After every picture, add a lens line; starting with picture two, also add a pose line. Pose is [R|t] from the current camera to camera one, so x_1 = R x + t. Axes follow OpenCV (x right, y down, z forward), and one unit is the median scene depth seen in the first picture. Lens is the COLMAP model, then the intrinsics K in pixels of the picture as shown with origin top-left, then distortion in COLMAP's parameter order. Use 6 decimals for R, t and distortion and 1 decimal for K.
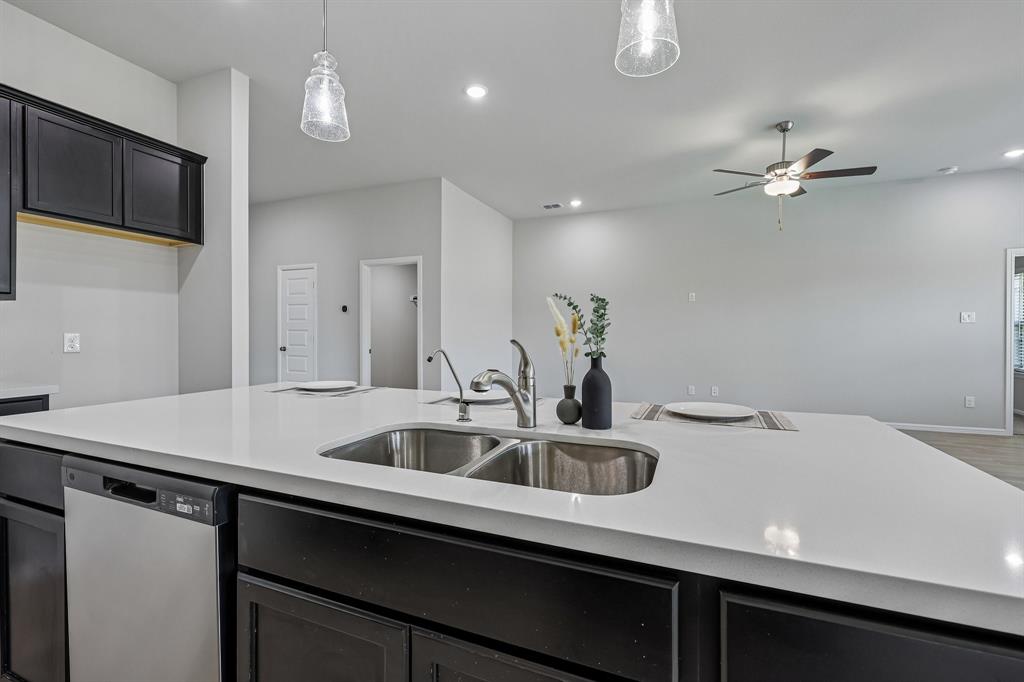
lens RADIAL K [[437.6, 0, 511.8], [0, 437.6, 334.8], [0, 0, 1]] dist [0.004301, -0.000353]
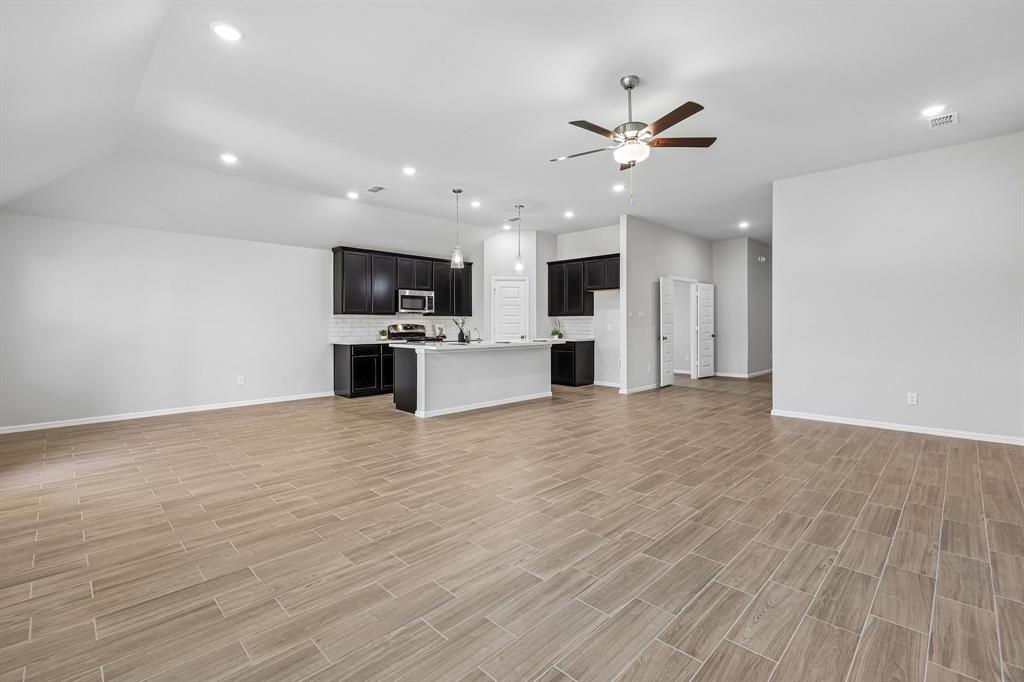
lens RADIAL K [[452.6, 0, 512.1], [0, 452.6, 321.4], [0, 0, 1]] dist [-0.000745, 0.001094]
pose [[-0.381865, -0.007358, -0.924189, 1.238794], [-0.005627, 0.999968, -0.005636, -0.003175], [0.924201, 0.003048, -0.381895, 0.915517]]
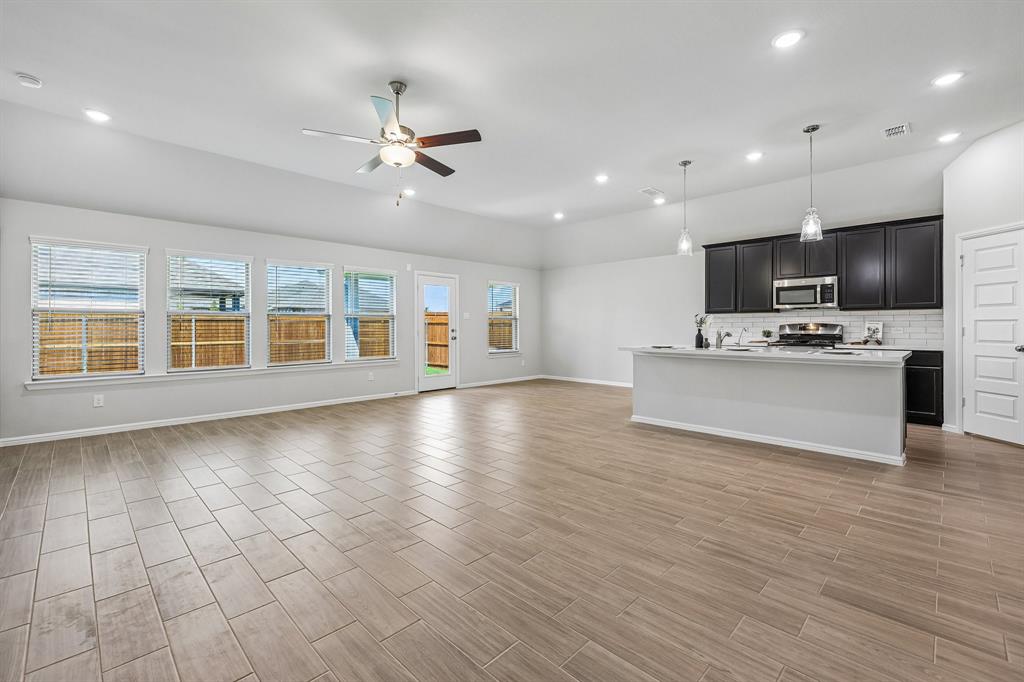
lens RADIAL K [[437.6, 0, 515.8], [0, 437.6, 324.7], [0, 0, 1]] dist [0.004301, -0.000353]
pose [[-0.926107, 0.003523, 0.377245, 0.063978], [0.004785, 0.999986, 0.002407, -0.003561], [-0.377231, 0.004034, -0.926110, 1.398178]]
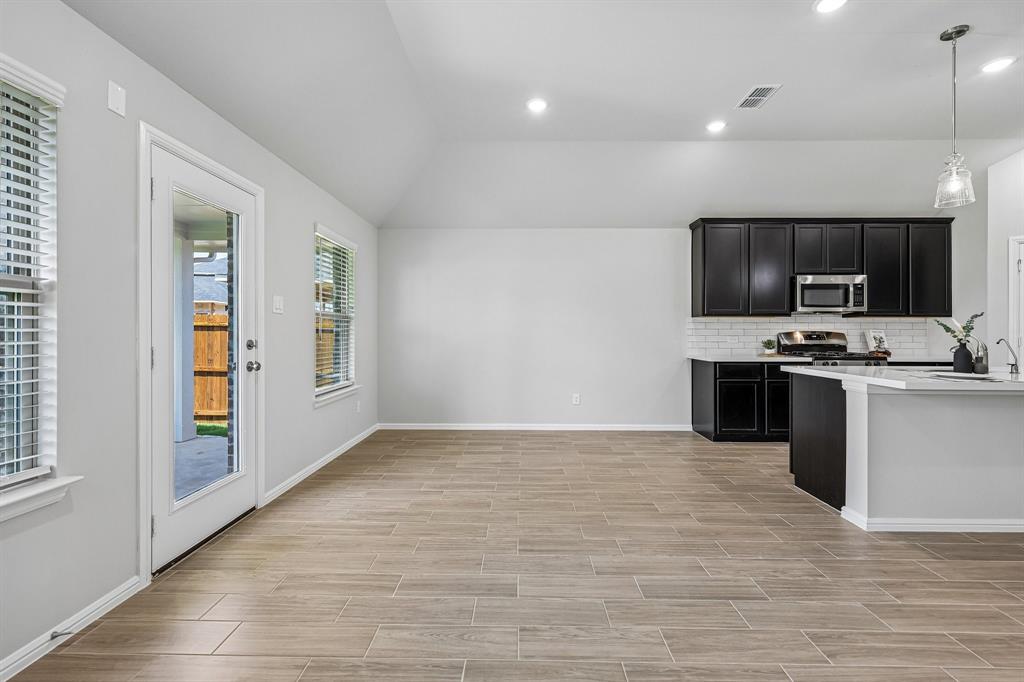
lens RADIAL K [[437.6, 0, 515.8], [0, 437.6, 331.1], [0, 0, 1]] dist [0.004301, -0.000353]
pose [[-0.929449, -0.003692, -0.368932, 0.824641], [-0.005666, 0.999975, 0.004268, -0.000538], [0.368907, 0.006058, -0.929447, 0.587582]]
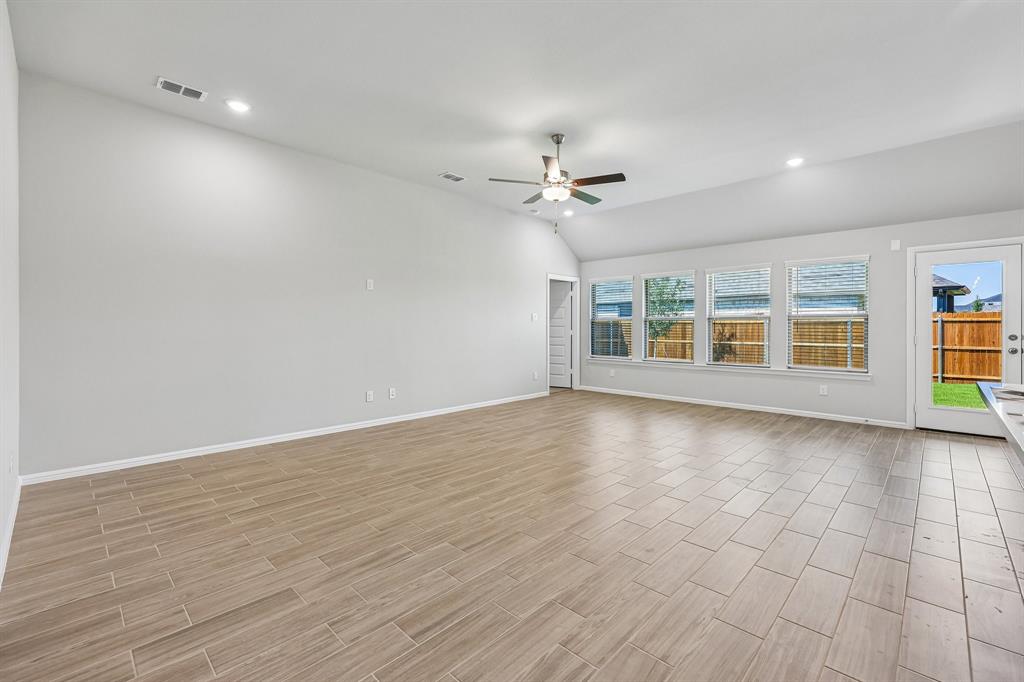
lens RADIAL K [[437.6, 0, 522.0], [0, 437.6, 328.3], [0, 0, 1]] dist [0.004301, -0.000353]
pose [[0.355586, -0.000539, 0.934643, -0.352650], [0.003803, 0.999992, -0.000870, -0.001627], [-0.934636, 0.003864, 0.355586, 0.569989]]
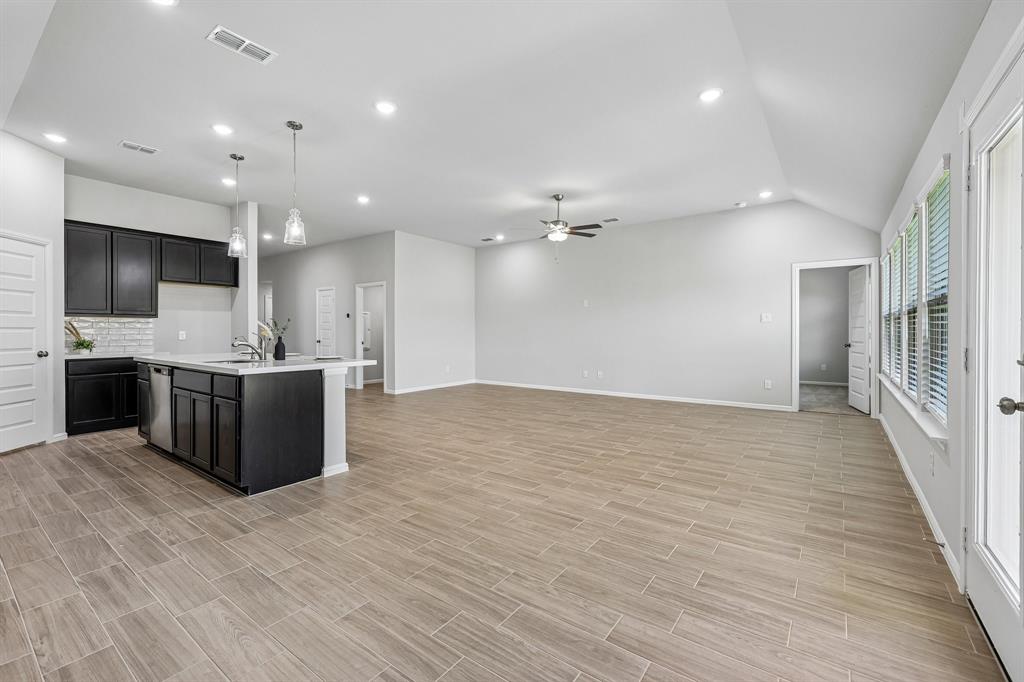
lens RADIAL K [[437.6, 0, 513.0], [0, 437.6, 332.9], [0, 0, 1]] dist [0.004301, -0.000353]
pose [[0.969187, -0.001015, -0.246324, 0.691920], [0.000799, 0.999999, -0.000977, 0.004780], [0.246325, 0.000750, 0.969187, -0.440309]]
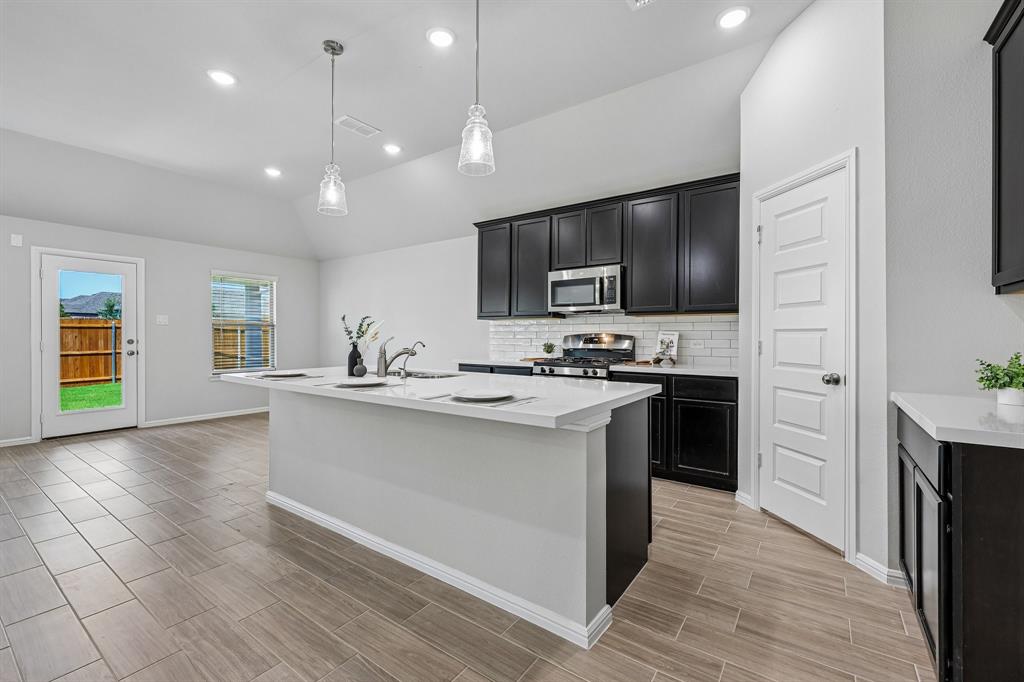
lens RADIAL K [[437.6, 0, 509.7], [0, 437.6, 336.4], [0, 0, 1]] dist [0.004301, -0.000353]
pose [[-0.973990, -0.002641, 0.226576, -0.285218], [-0.000340, 0.999948, 0.010195, -0.003589], [-0.226592, 0.009853, -0.973940, 0.794652]]
